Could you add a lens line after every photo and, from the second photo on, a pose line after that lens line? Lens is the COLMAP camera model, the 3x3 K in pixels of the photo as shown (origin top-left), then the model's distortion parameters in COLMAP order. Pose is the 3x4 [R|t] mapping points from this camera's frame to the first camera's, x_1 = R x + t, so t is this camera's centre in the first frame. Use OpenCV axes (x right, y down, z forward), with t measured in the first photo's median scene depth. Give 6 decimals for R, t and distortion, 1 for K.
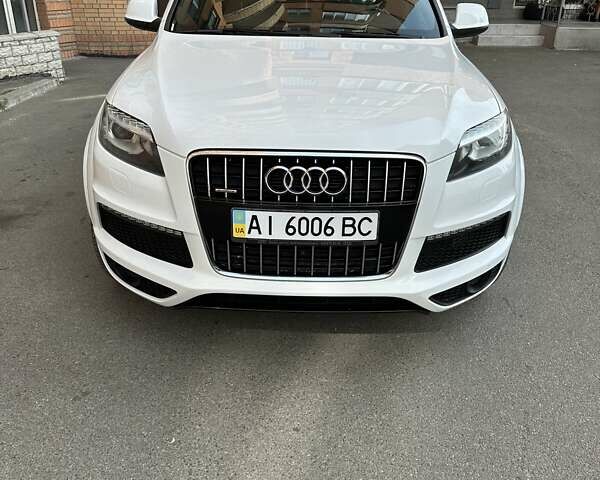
lens RADIAL K [[617.0, 0, 300.0], [0, 617.0, 240.0], [0, 0, 1]] dist [0.193622, -0.364038]
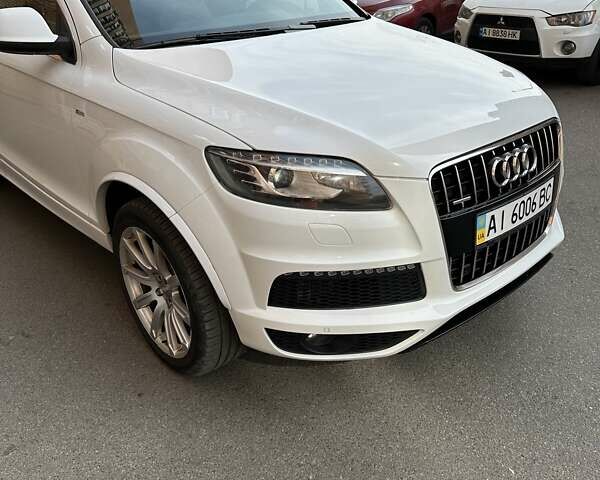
lens RADIAL K [[617.0, 0, 300.0], [0, 617.0, 240.0], [0, 0, 1]] dist [0.193622, -0.364038]
pose [[0.720756, -0.336731, 0.605907, -0.858797], [0.323318, 0.936489, 0.135848, -0.224428], [-0.613169, 0.097988, 0.783850, 0.417022]]
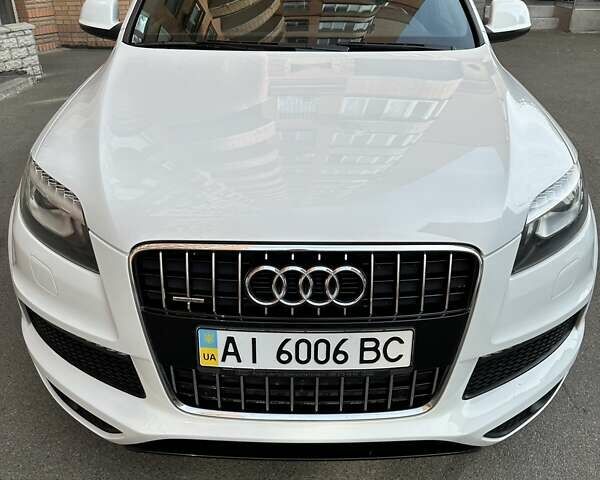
lens RADIAL K [[617.0, 0, 300.0], [0, 617.0, 240.0], [0, 0, 1]] dist [0.193622, -0.364038]
pose [[0.999882, -0.015171, -0.002454, 0.005786], [0.015238, 0.999437, 0.029887, -0.160602], [0.002000, -0.029921, 0.999550, 0.311840]]
